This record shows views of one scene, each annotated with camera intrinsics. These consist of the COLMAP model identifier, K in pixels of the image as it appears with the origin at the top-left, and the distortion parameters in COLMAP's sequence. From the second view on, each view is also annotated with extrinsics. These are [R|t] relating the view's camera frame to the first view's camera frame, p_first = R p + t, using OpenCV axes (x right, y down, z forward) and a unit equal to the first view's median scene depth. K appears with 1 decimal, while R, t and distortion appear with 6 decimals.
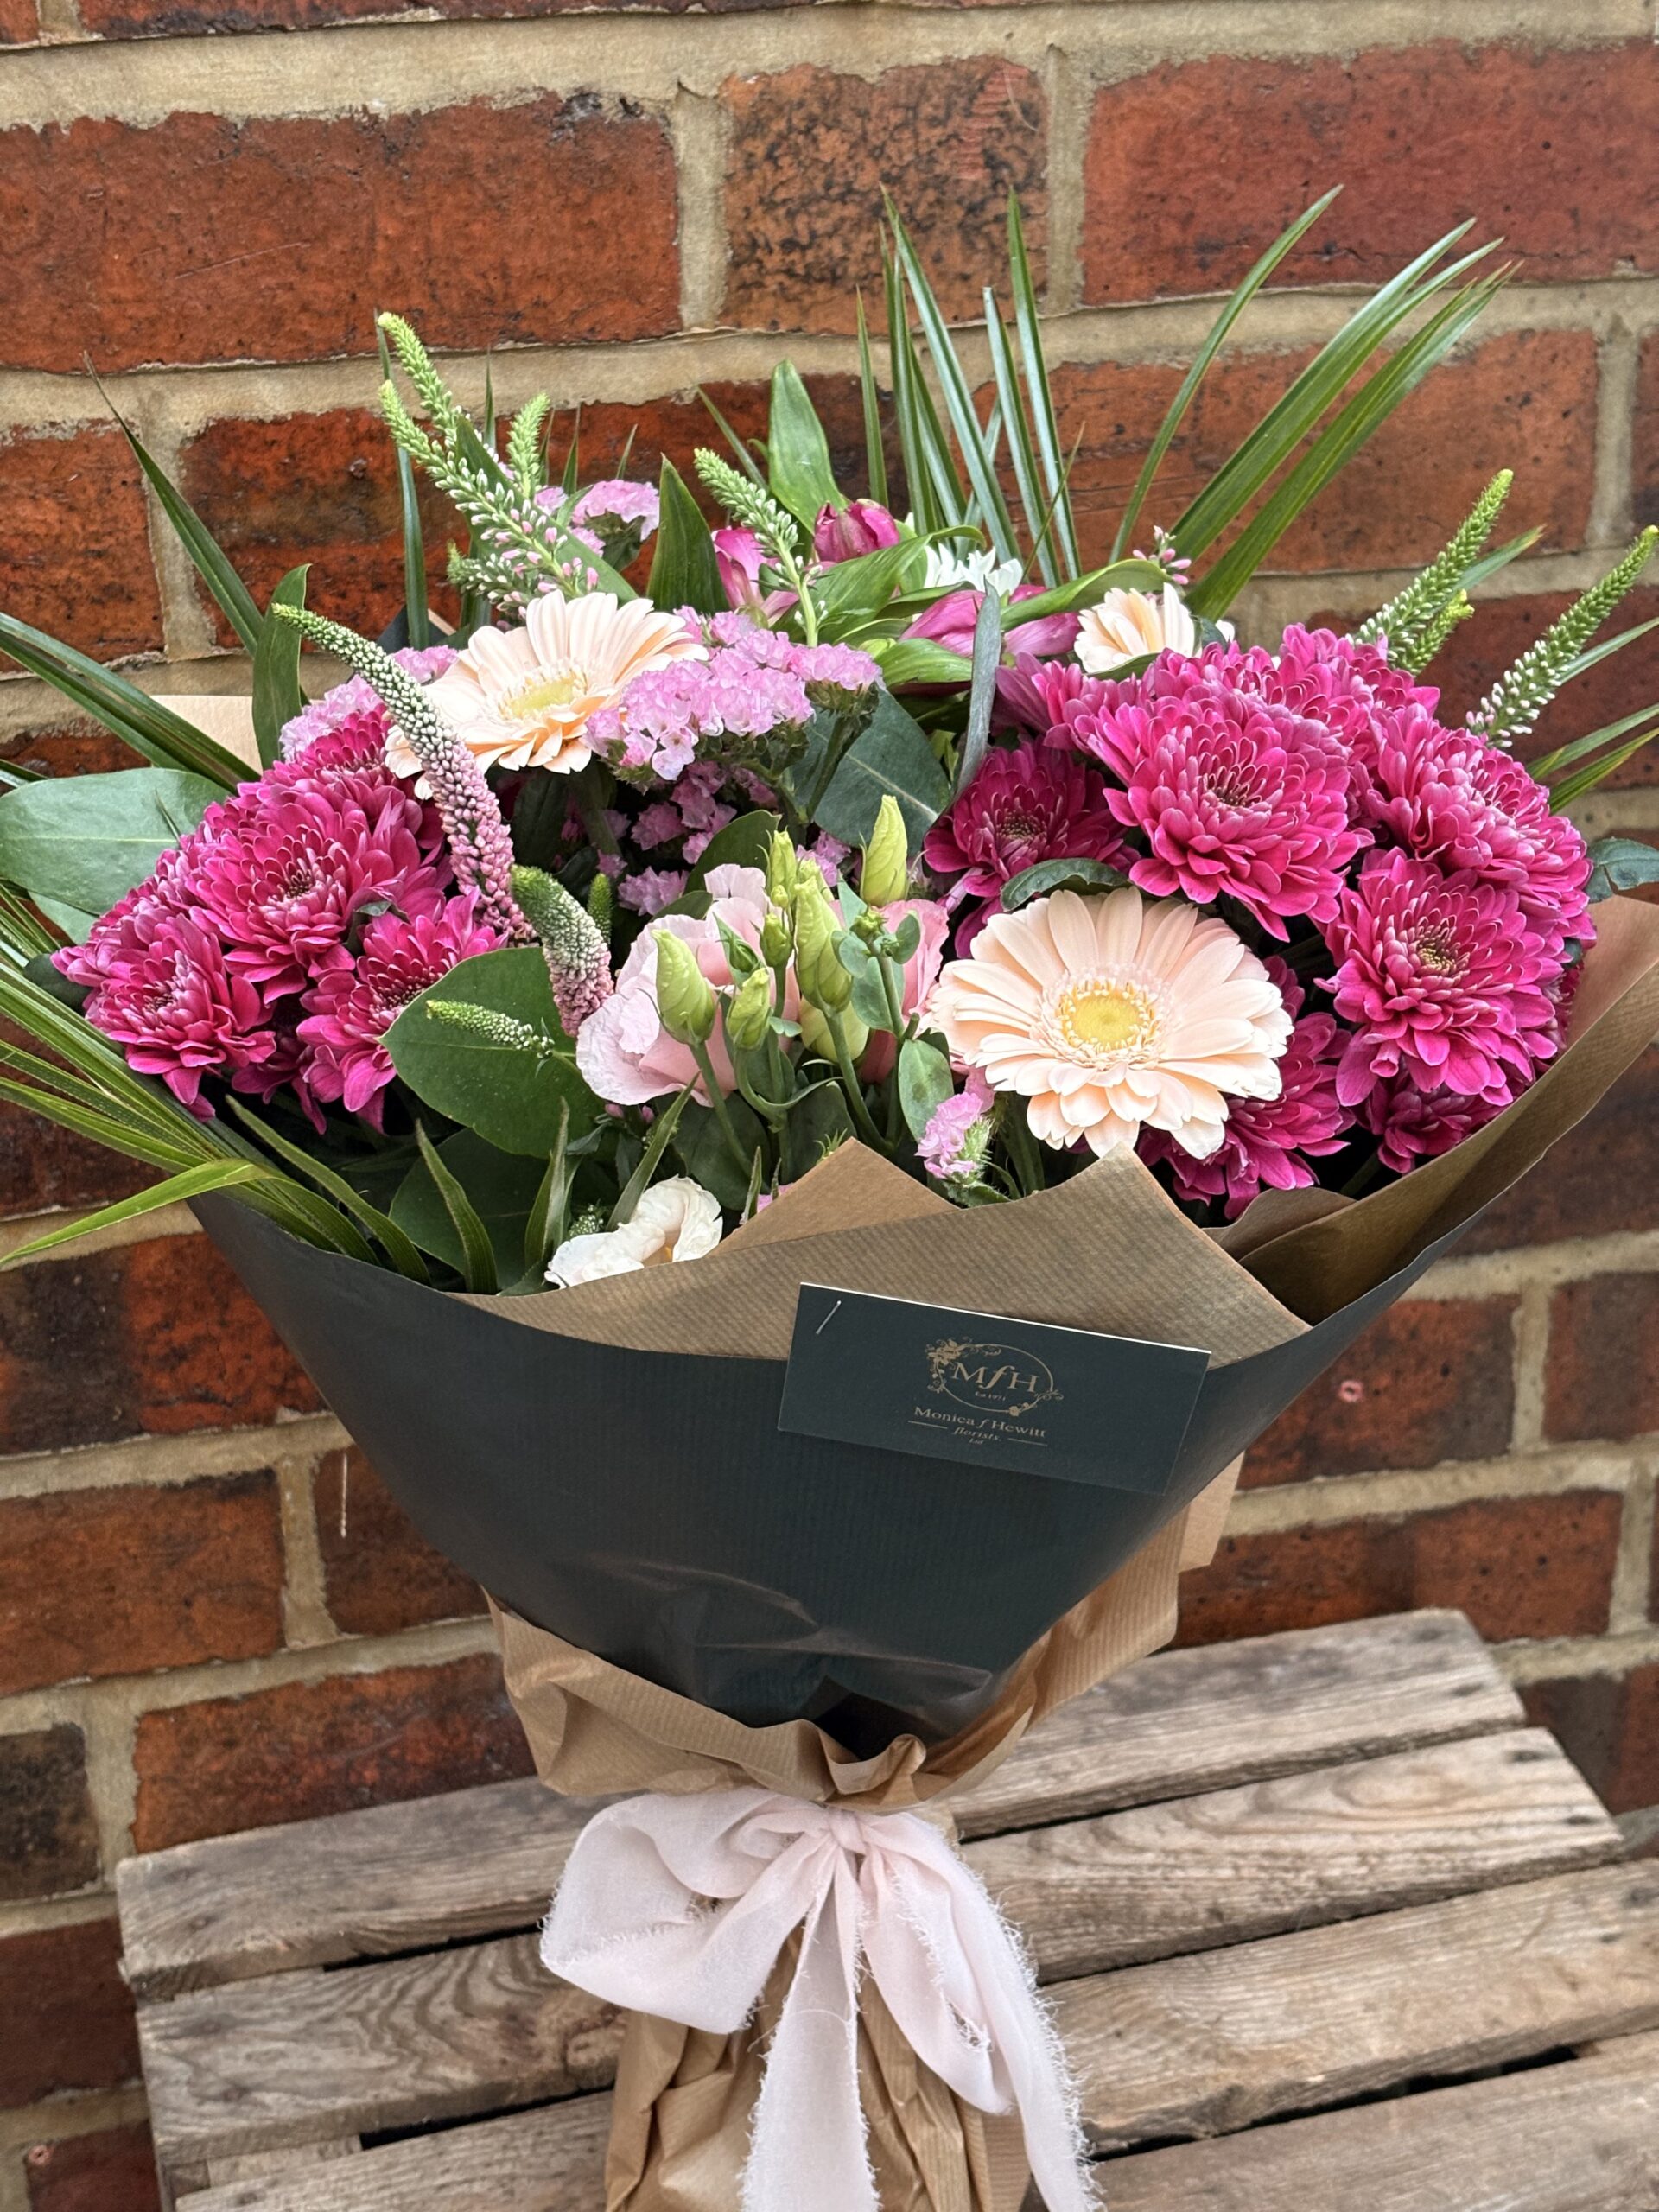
lens RADIAL K [[3257.0, 0, 805.2], [0, 3257.0, 1102.1], [0, 0, 1]] dist [0.203984, -0.830789]
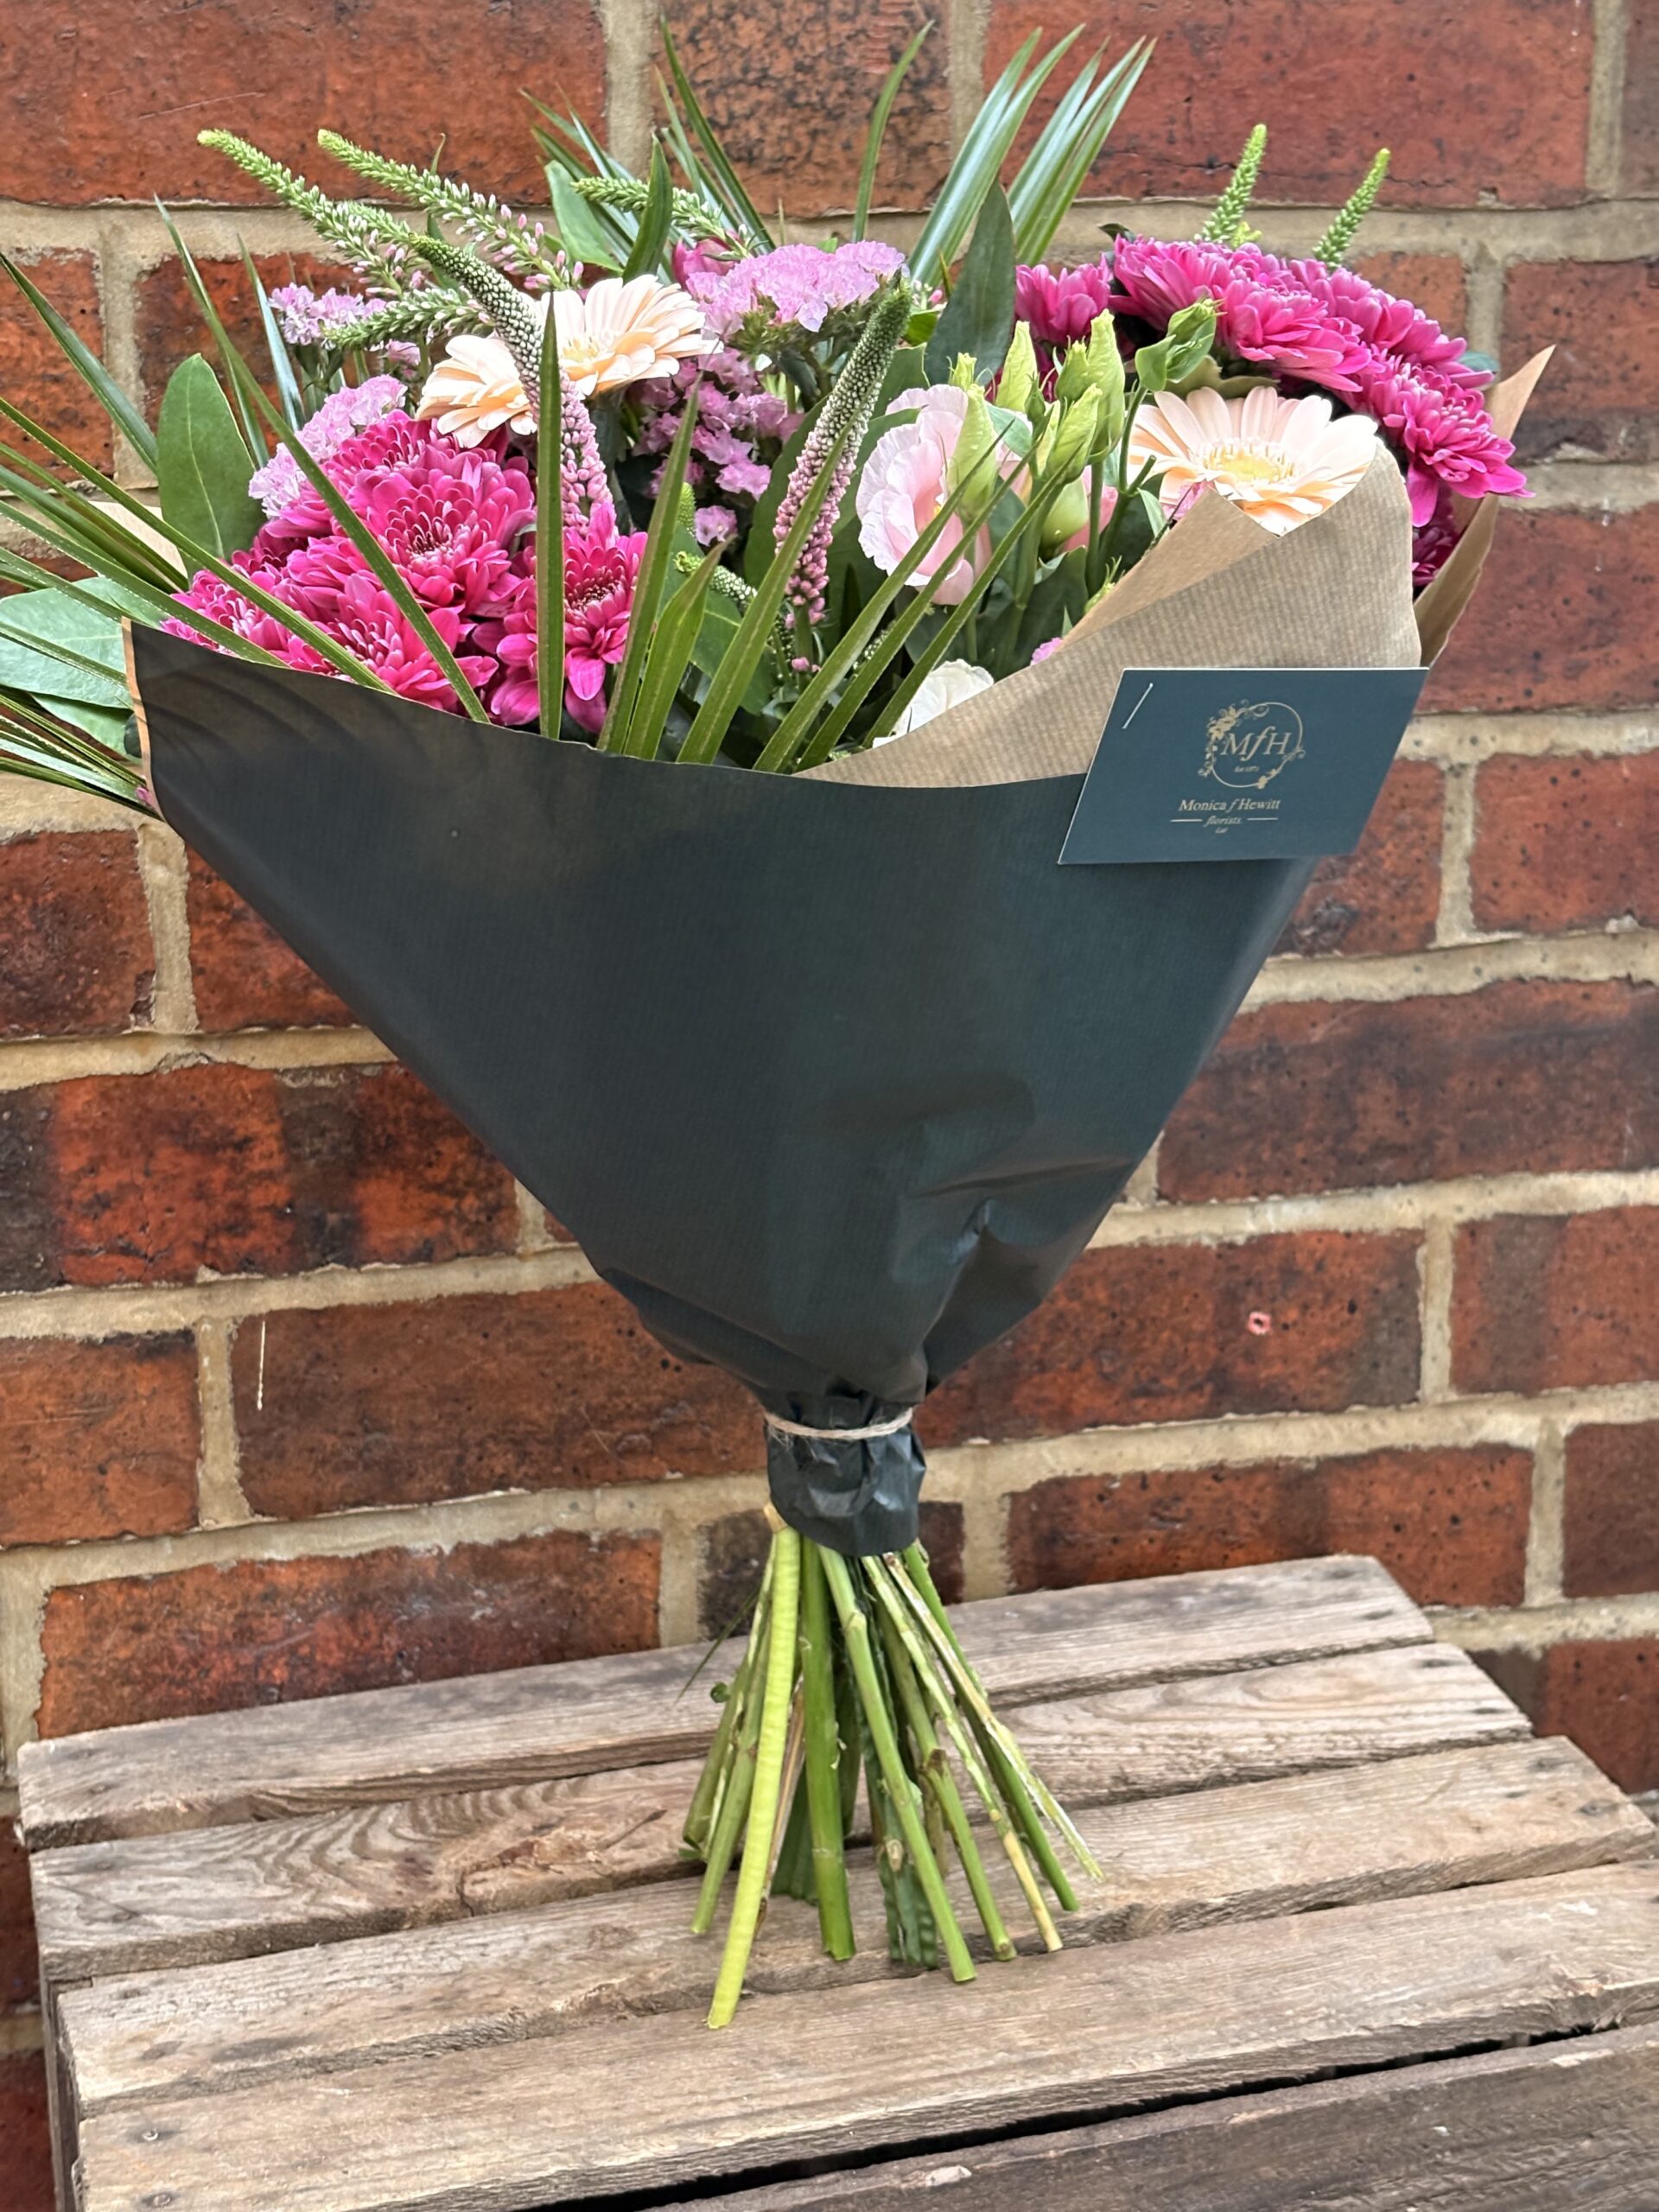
lens RADIAL K [[3257.0, 0, 805.2], [0, 3257.0, 1102.1], [0, 0, 1]] dist [0.203984, -0.830789]
pose [[0.999938, 0.010614, 0.003511, 0.025129], [-0.009897, 0.986460, -0.163705, 0.223072], [-0.005201, 0.163660, 0.986503, -0.015132]]
